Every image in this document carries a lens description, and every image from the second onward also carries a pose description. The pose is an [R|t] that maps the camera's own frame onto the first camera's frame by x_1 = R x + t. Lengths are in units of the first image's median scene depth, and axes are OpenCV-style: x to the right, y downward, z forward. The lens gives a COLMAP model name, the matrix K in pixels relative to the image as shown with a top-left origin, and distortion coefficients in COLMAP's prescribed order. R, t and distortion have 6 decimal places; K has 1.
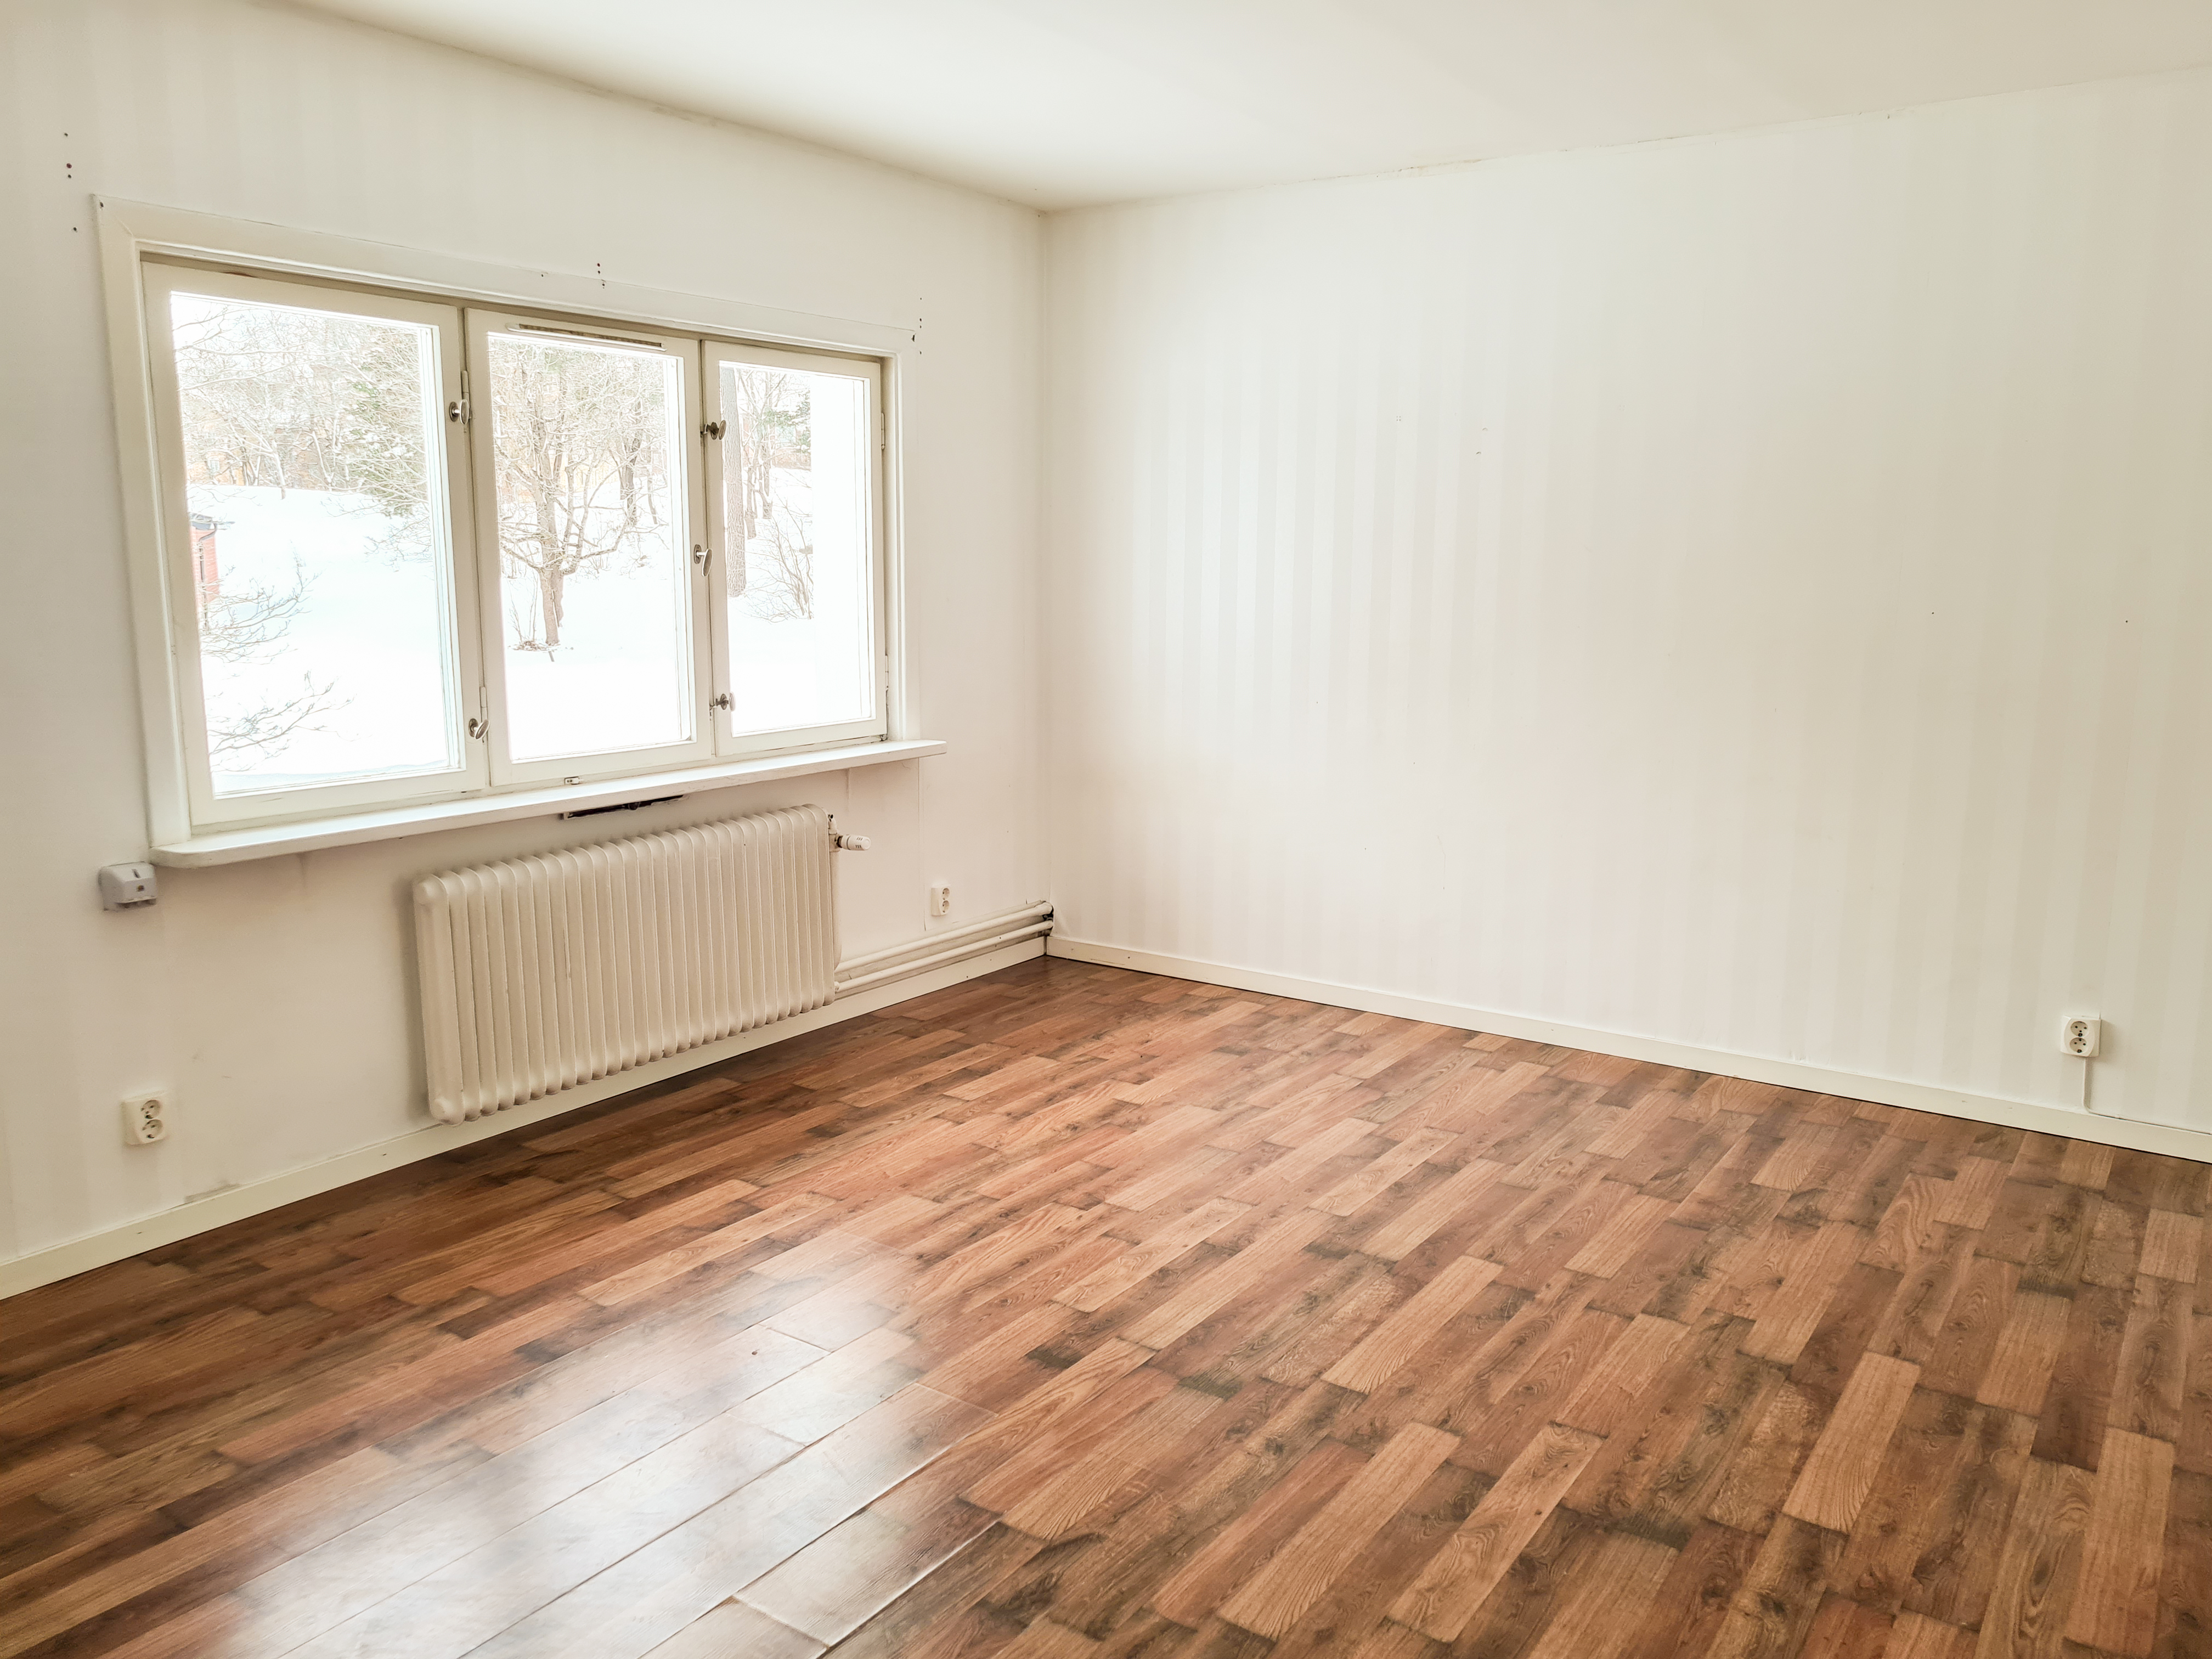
lens RADIAL K [[1659.8, 0, 1115.2], [0, 1659.8, 822.3], [0, 0, 1]] dist [0.016312, -0.002002]
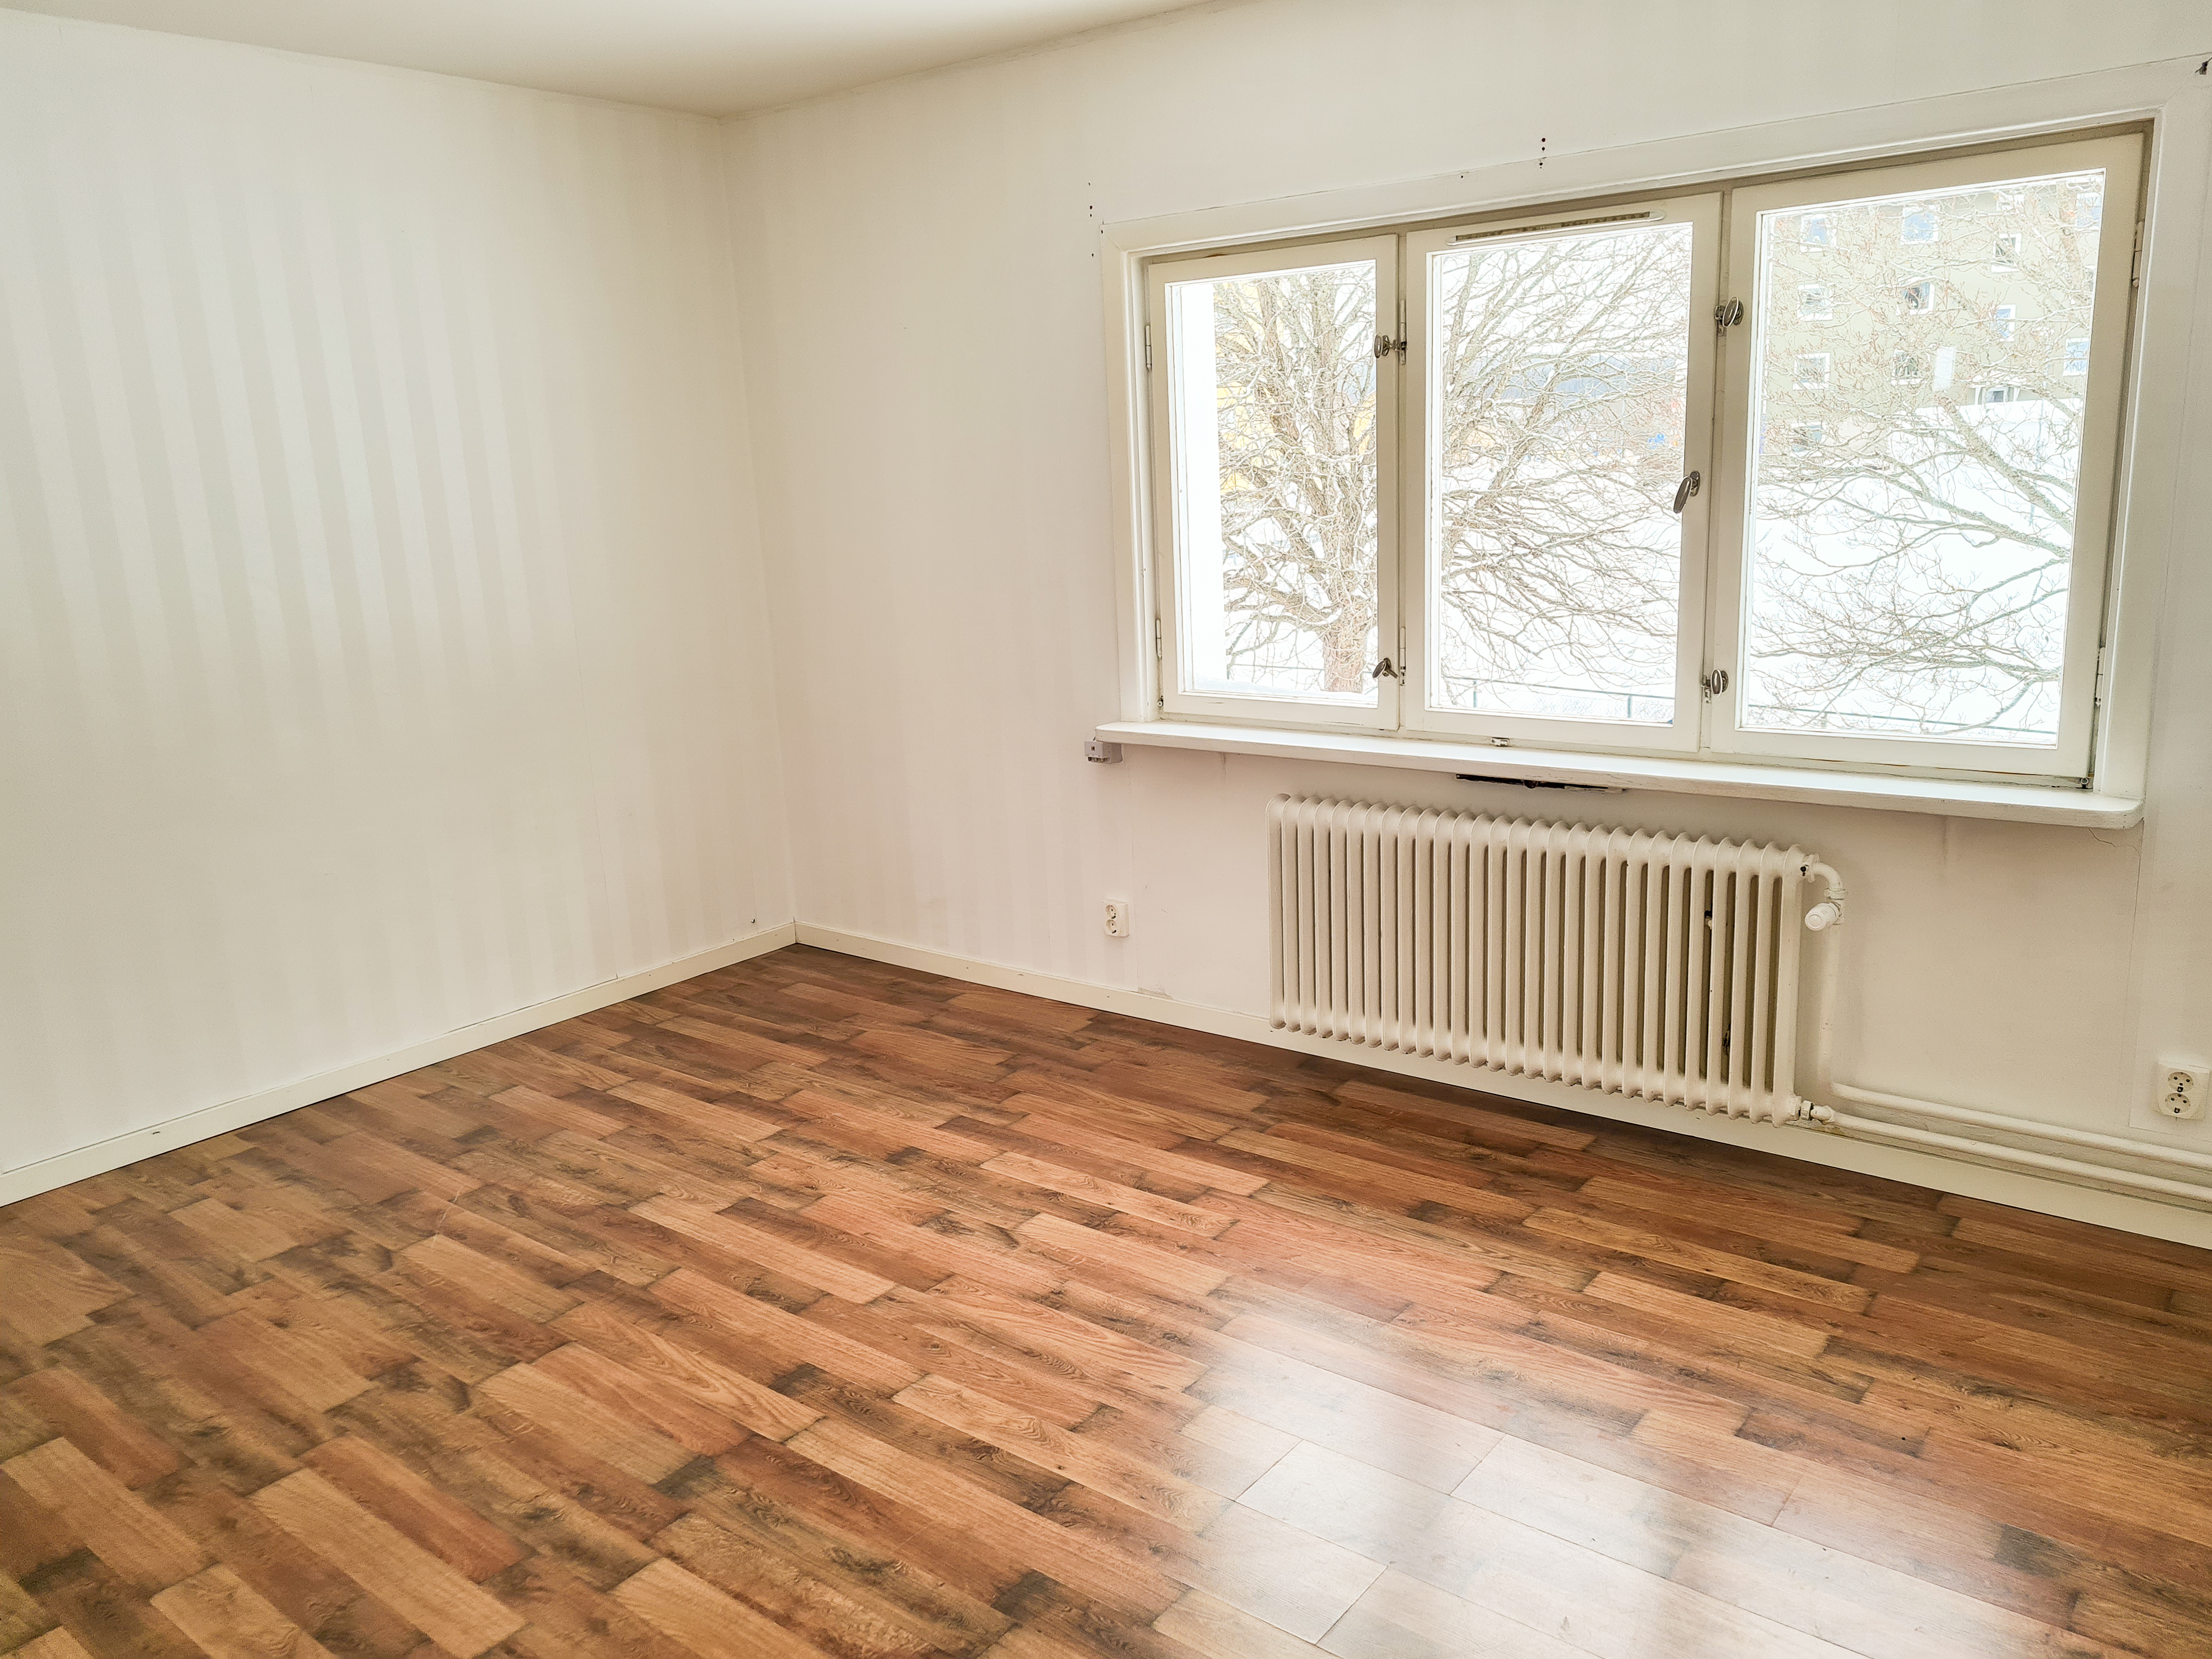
lens RADIAL K [[1659.8, 0, 1123.0], [0, 1659.8, 836.4], [0, 0, 1]] dist [0.016312, -0.002002]
pose [[-0.060802, 0.219291, -0.973763, 0.639877], [-0.123600, 0.966405, 0.225352, -0.170619], [0.990468, 0.134059, -0.031655, 0.926853]]
